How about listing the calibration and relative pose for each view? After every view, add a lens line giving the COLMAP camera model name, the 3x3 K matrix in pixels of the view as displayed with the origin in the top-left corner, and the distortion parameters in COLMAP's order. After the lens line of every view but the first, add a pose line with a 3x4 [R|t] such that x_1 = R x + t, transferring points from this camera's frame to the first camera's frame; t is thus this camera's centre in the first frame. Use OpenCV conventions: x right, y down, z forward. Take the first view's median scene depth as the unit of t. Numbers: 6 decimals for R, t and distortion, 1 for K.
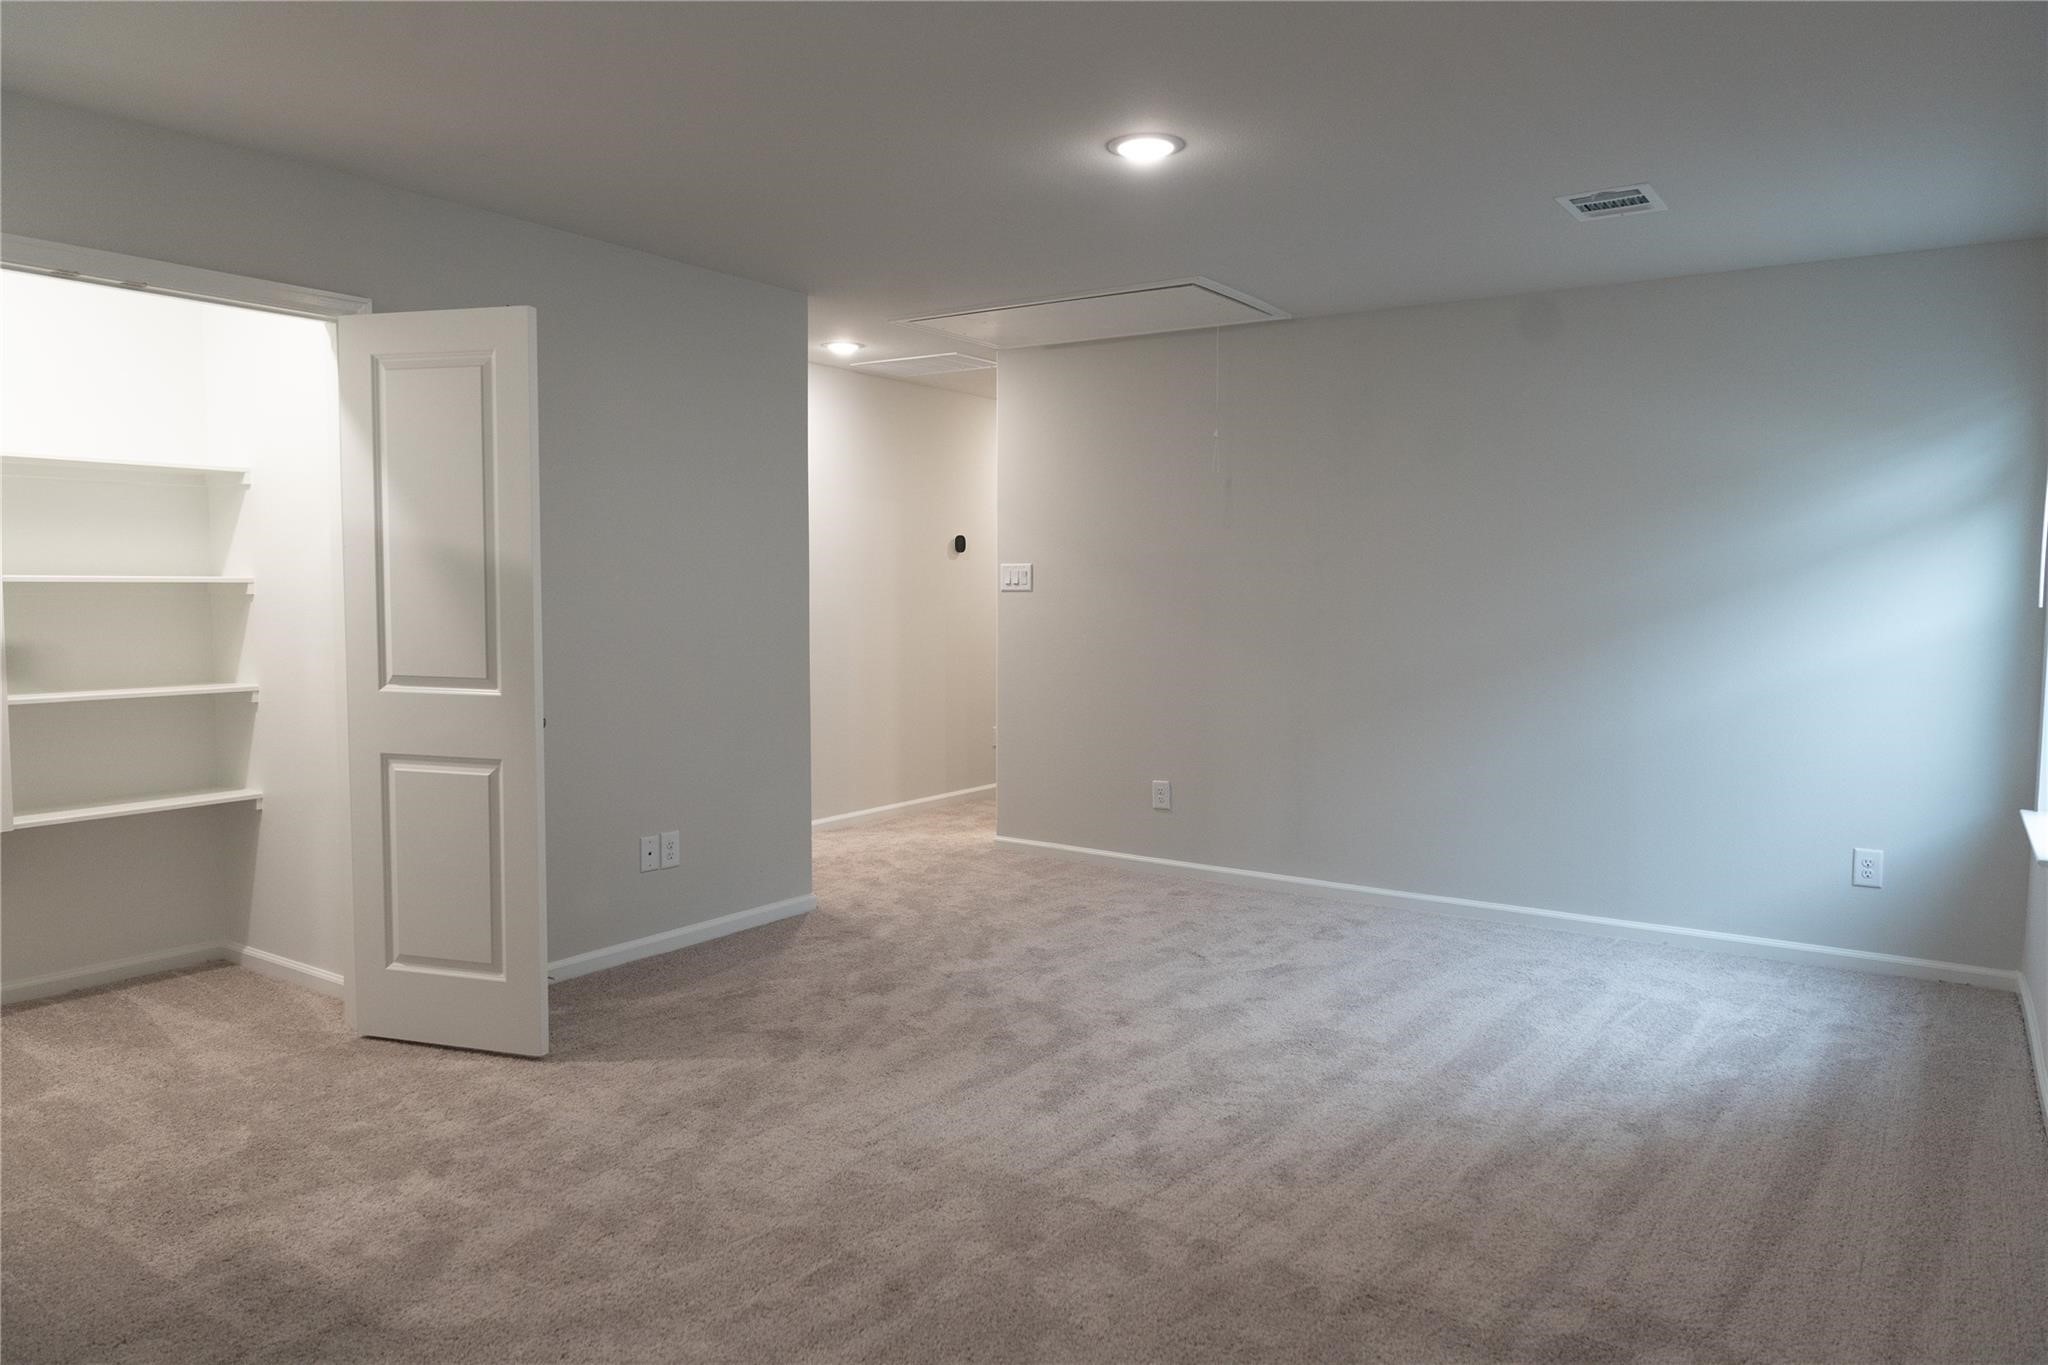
lens RADIAL K [[1366.3, 0, 1024.0], [0, 1366.3, 665.4], [0, 0, 1]] dist [-0.006390, -0.005482]
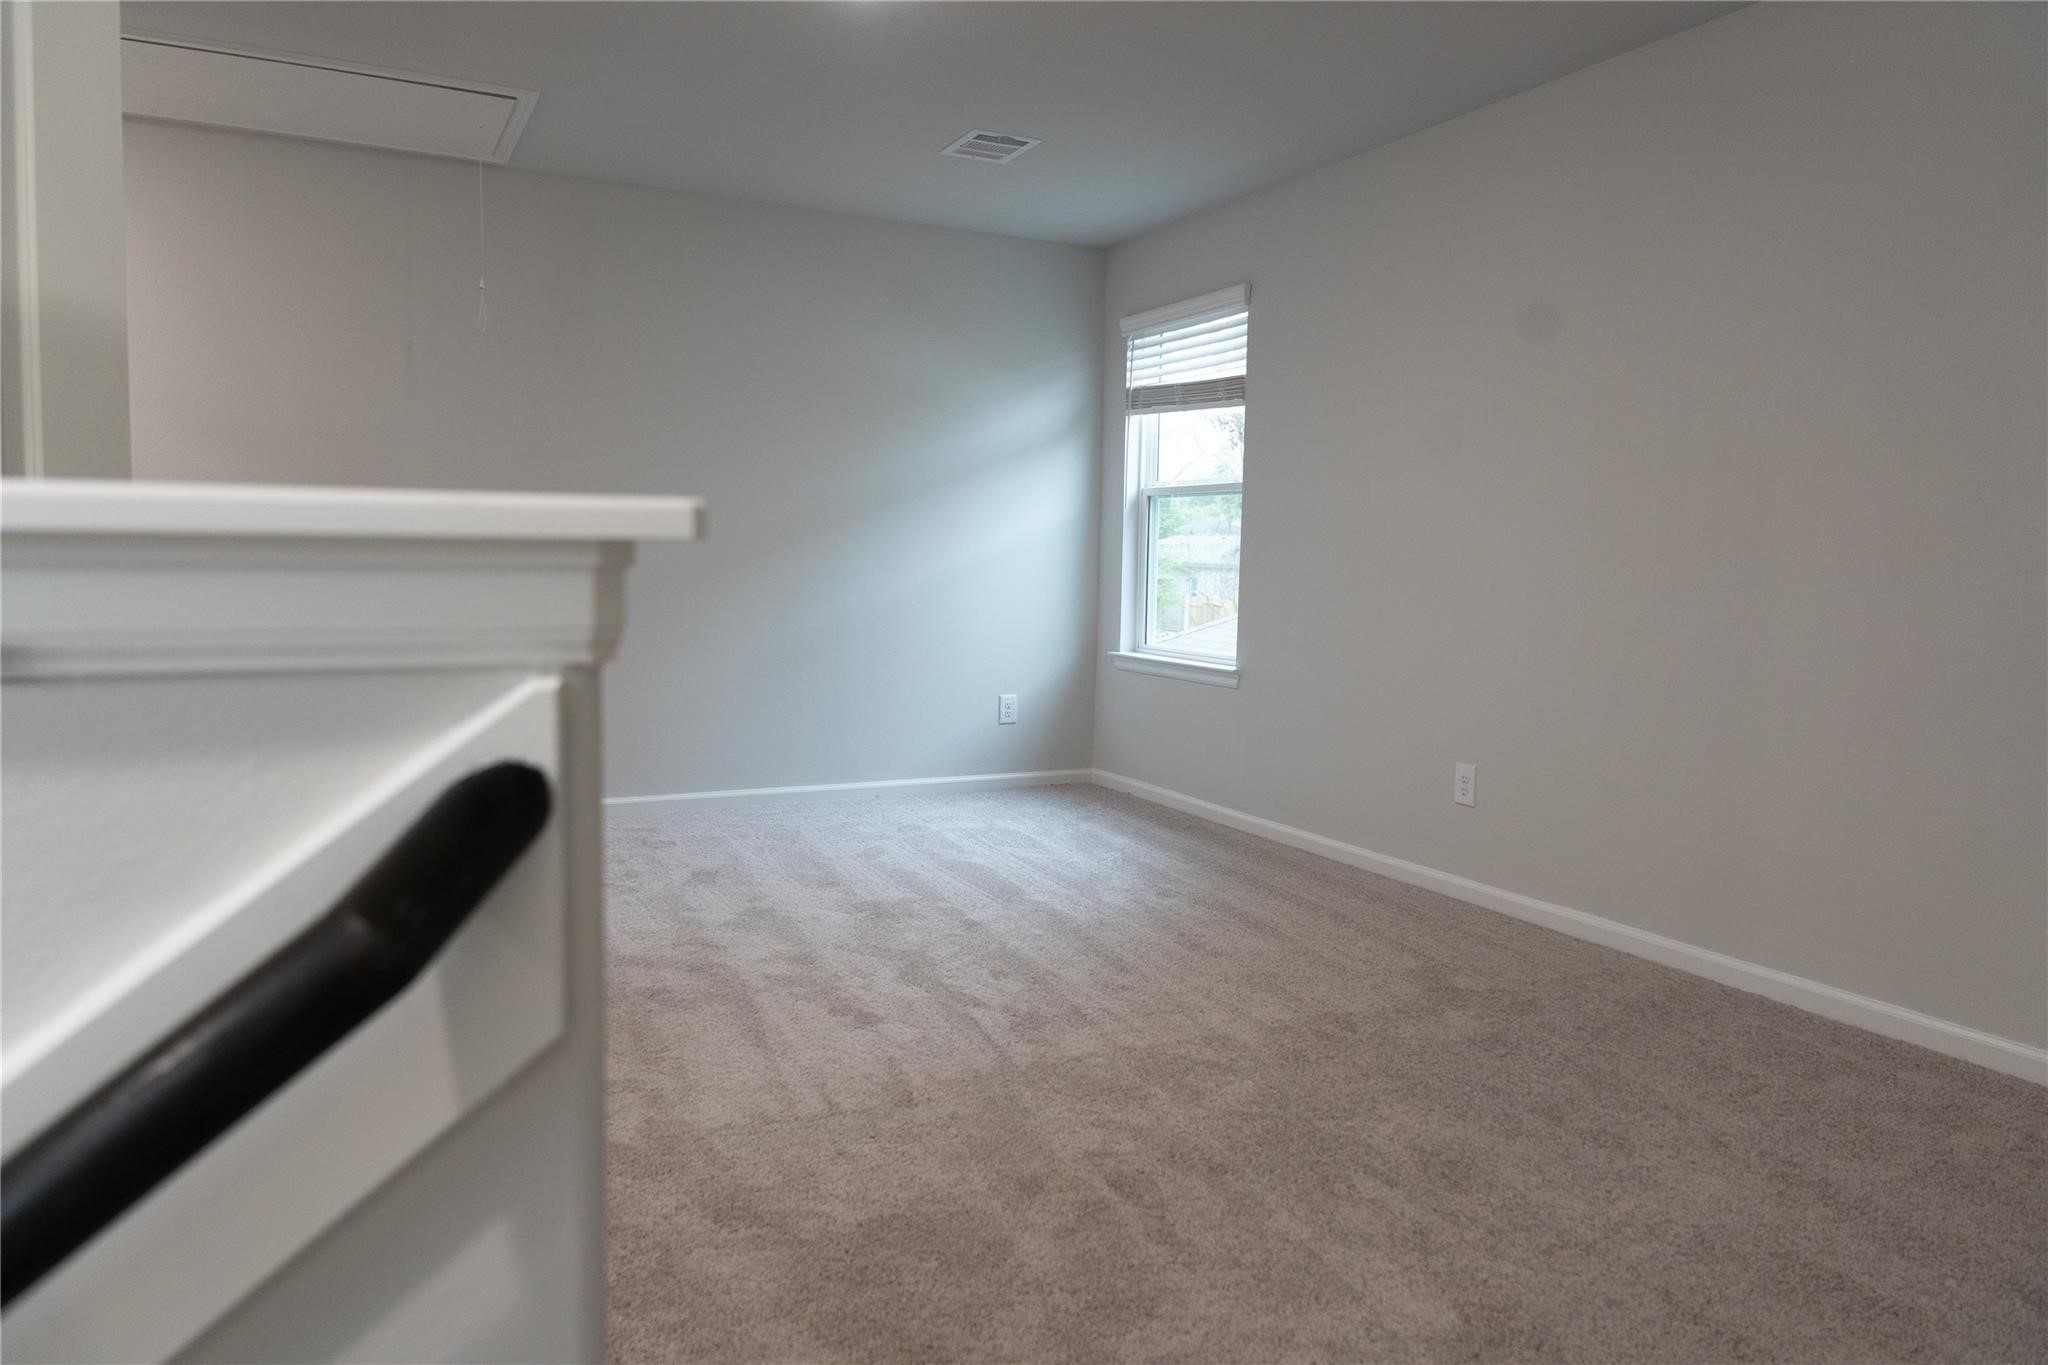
lens RADIAL K [[1366.3, 0, 1024.0], [0, 1366.3, 665.4], [0, 0, 1]] dist [-0.006390, -0.005482]
pose [[0.484679, -0.066484, 0.872162, -0.635405], [0.034415, 0.997785, 0.056935, 0.040224], [-0.874015, 0.002421, 0.485893, 0.430646]]
